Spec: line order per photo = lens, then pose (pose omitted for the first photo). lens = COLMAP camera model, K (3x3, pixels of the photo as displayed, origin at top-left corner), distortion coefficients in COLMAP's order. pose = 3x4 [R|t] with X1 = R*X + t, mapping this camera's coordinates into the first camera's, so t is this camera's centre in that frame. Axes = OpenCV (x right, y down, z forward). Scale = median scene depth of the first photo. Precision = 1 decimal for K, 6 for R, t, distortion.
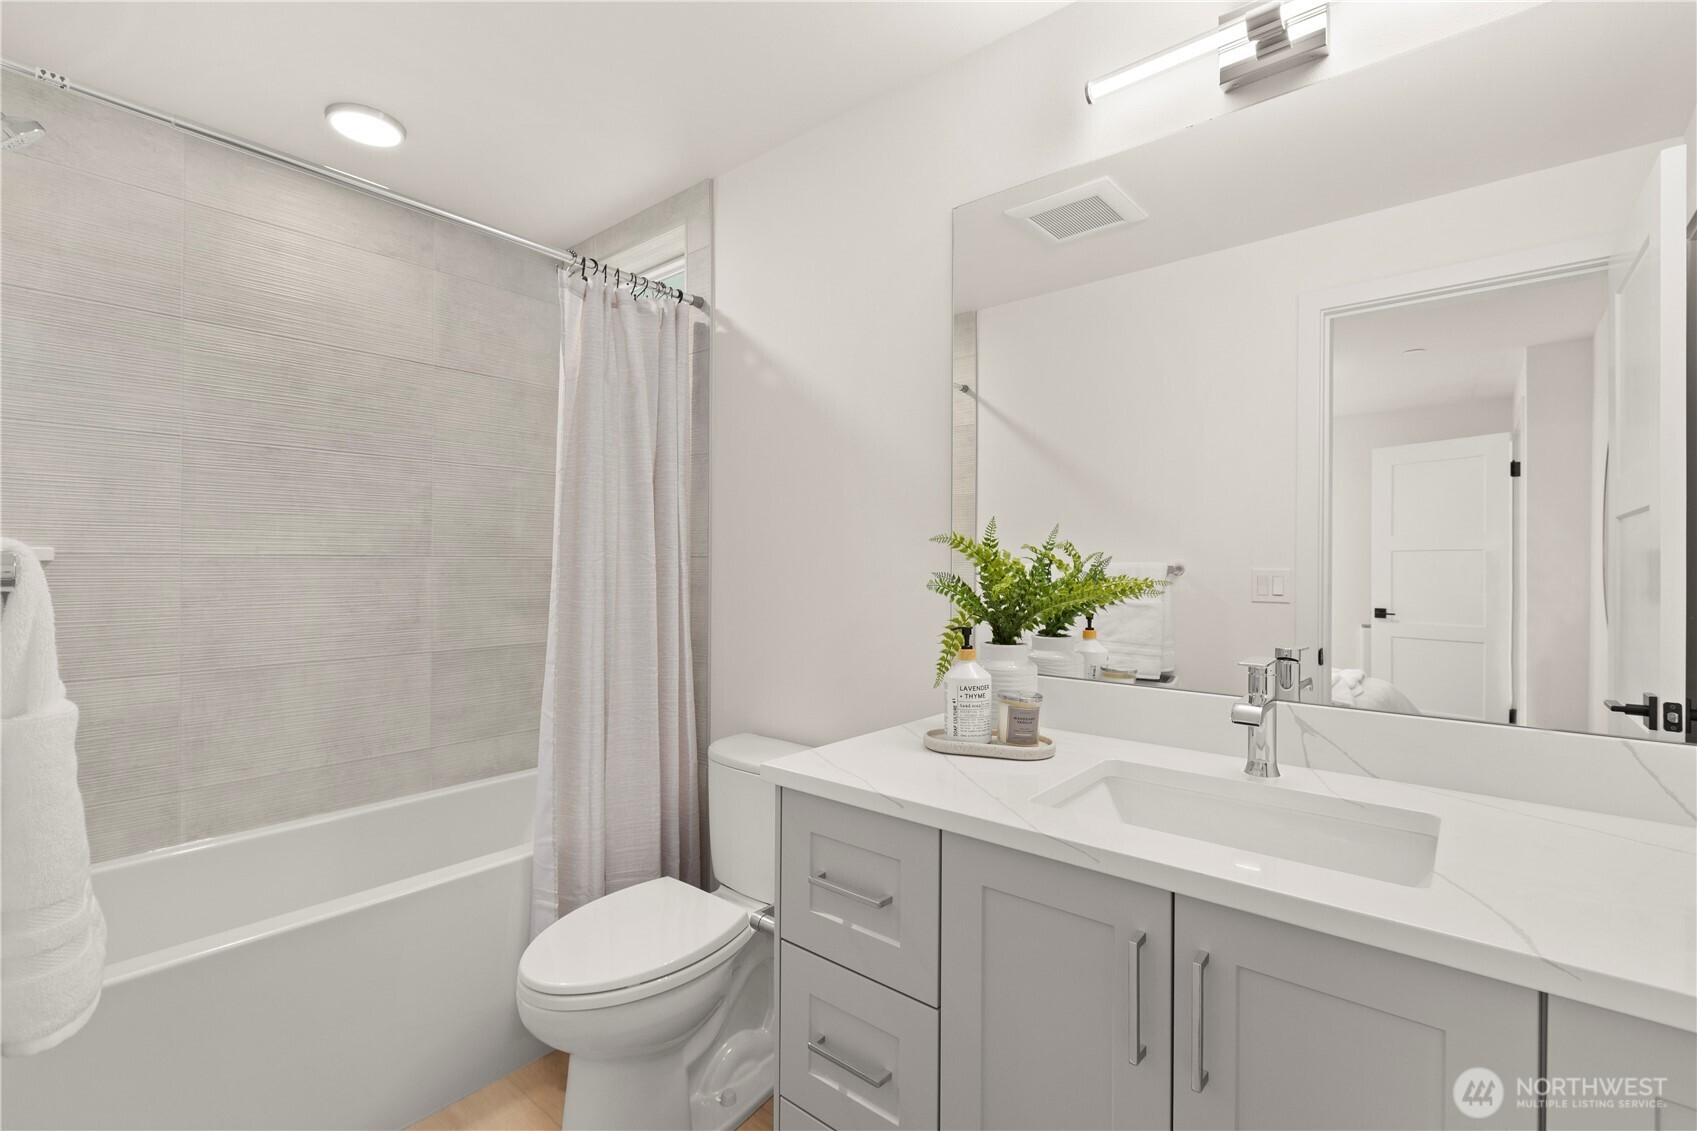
lens RADIAL K [[770.5, 0, 856.7], [0, 770.5, 561.9], [0, 0, 1]] dist [0.001967, 0.000117]
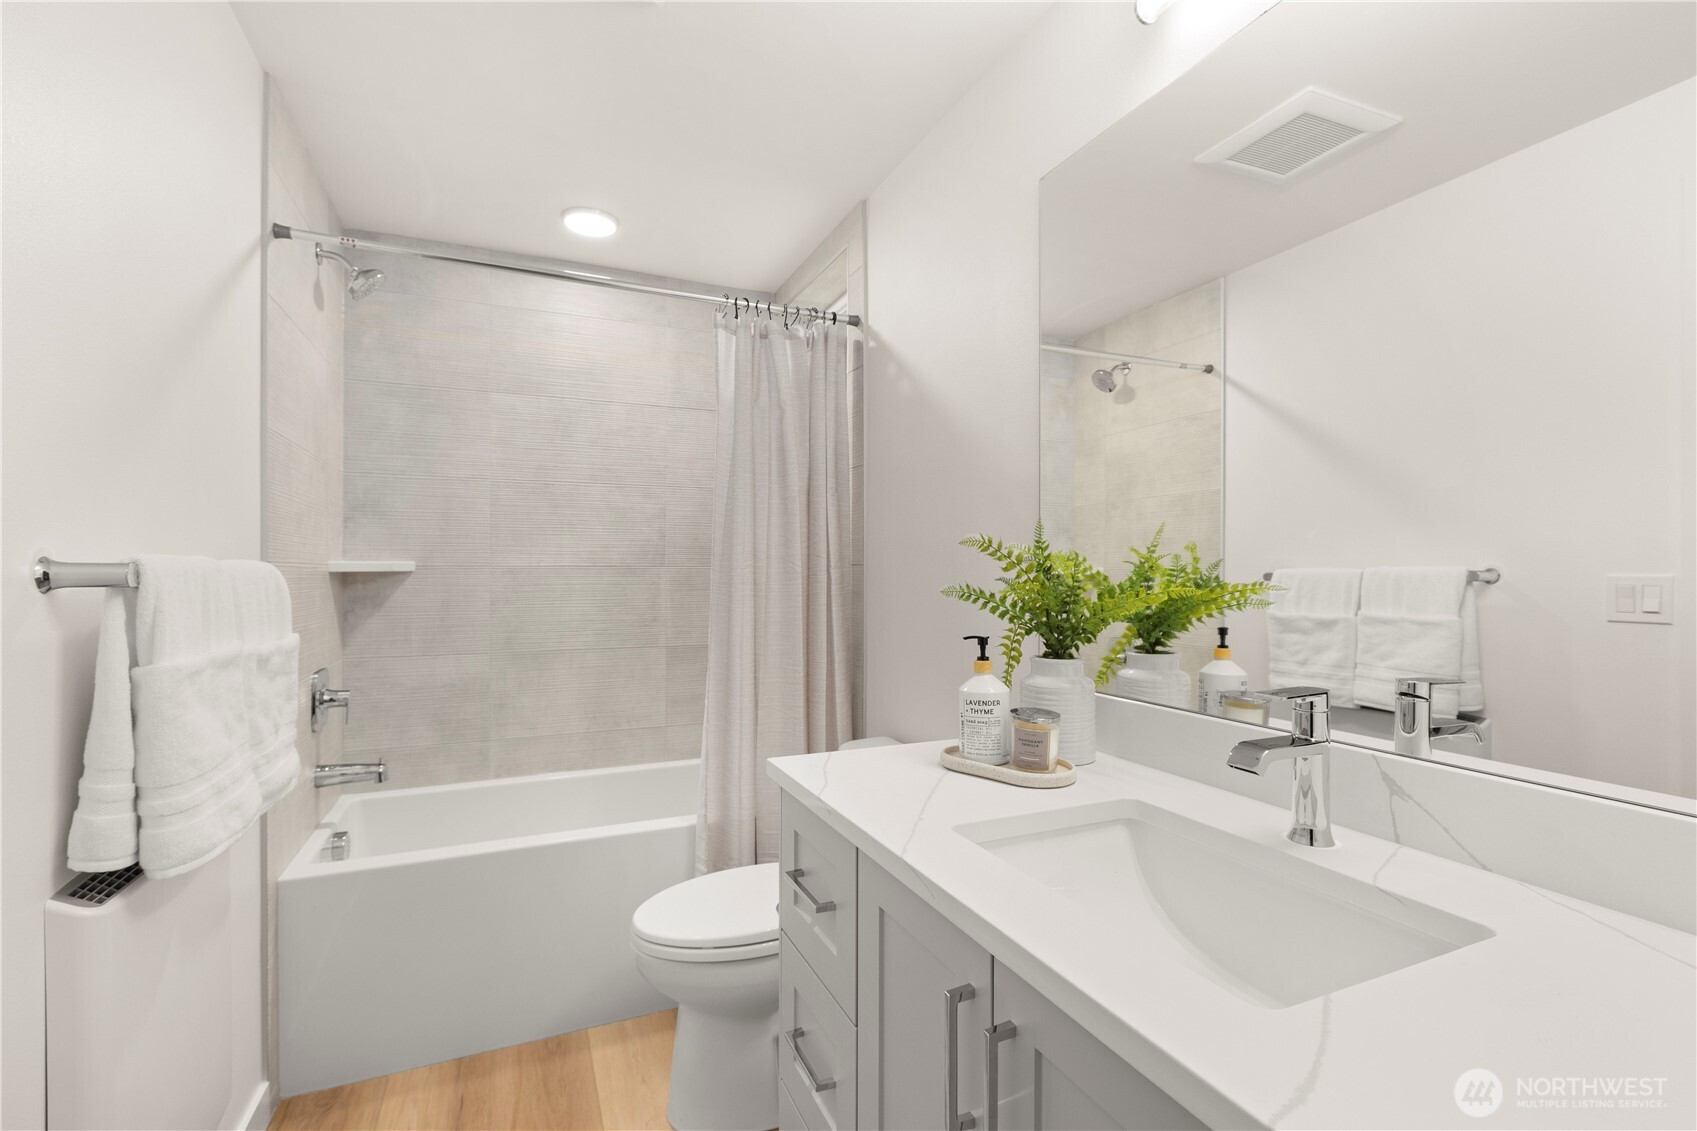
lens RADIAL K [[770.5, 0, 856.3], [0, 770.5, 574.1], [0, 0, 1]] dist [0.001967, 0.000117]
pose [[0.893350, -0.003537, -0.449348, 0.304190], [0.004978, 0.999986, 0.002025, 0.004680], [0.449334, -0.004046, 0.893355, 0.075904]]
